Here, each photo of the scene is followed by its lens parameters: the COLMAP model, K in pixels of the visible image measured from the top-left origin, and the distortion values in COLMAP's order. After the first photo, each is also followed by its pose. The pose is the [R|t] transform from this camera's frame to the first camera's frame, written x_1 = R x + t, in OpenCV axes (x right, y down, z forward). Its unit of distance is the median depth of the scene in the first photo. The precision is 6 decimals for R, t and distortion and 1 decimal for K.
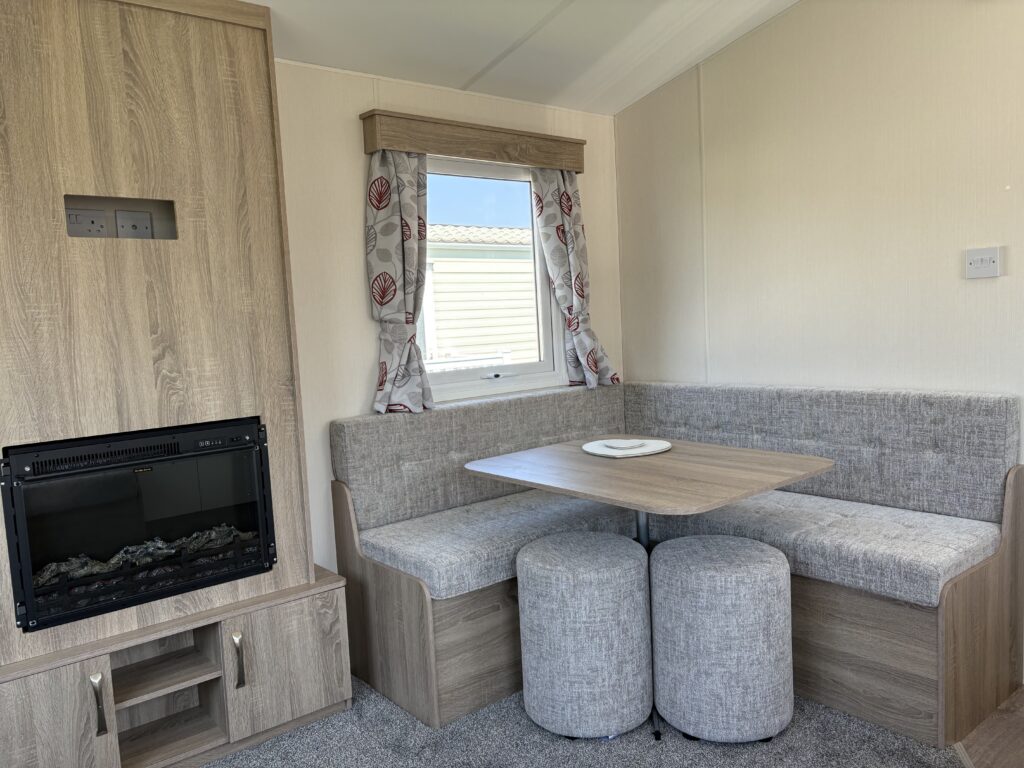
lens RADIAL K [[774.5, 0, 533.2], [0, 774.5, 377.4], [0, 0, 1]] dist [0.041813, -0.054802]
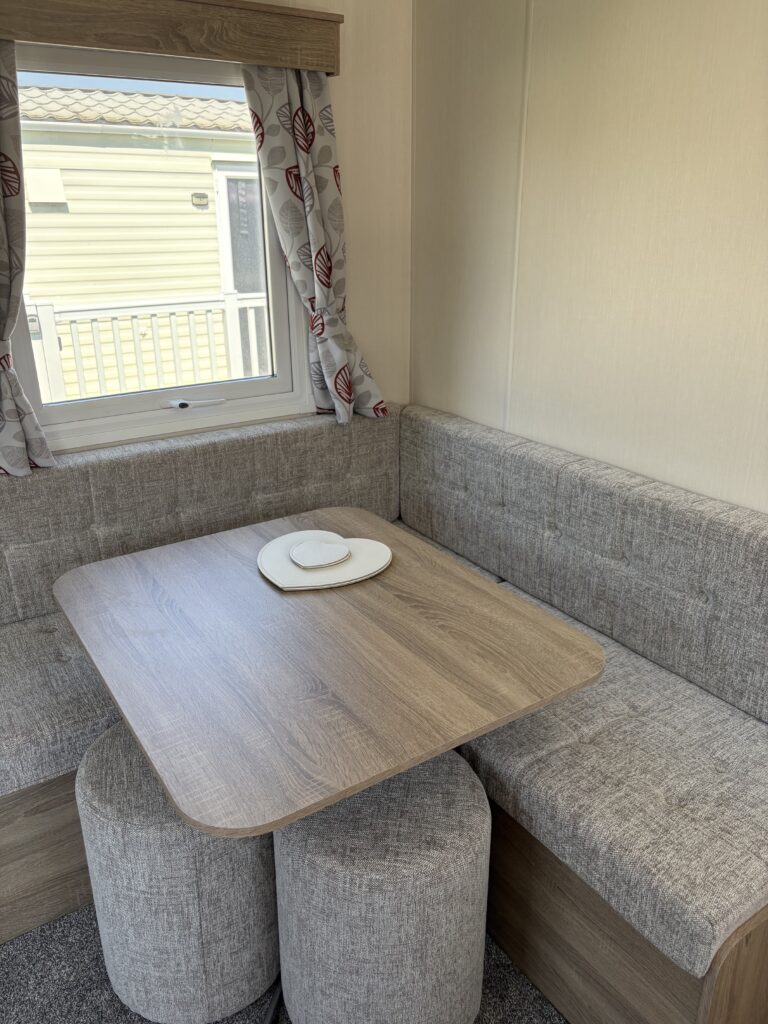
lens RADIAL K [[774.5, 0, 410.3], [0, 774.5, 496.0], [0, 0, 1]] dist [0.041813, -0.054802]
pose [[0.993020, 0.082049, -0.084731, 0.224747], [-0.055850, 0.959845, 0.274917, -0.130749], [0.103886, -0.268266, 0.957727, 0.366282]]
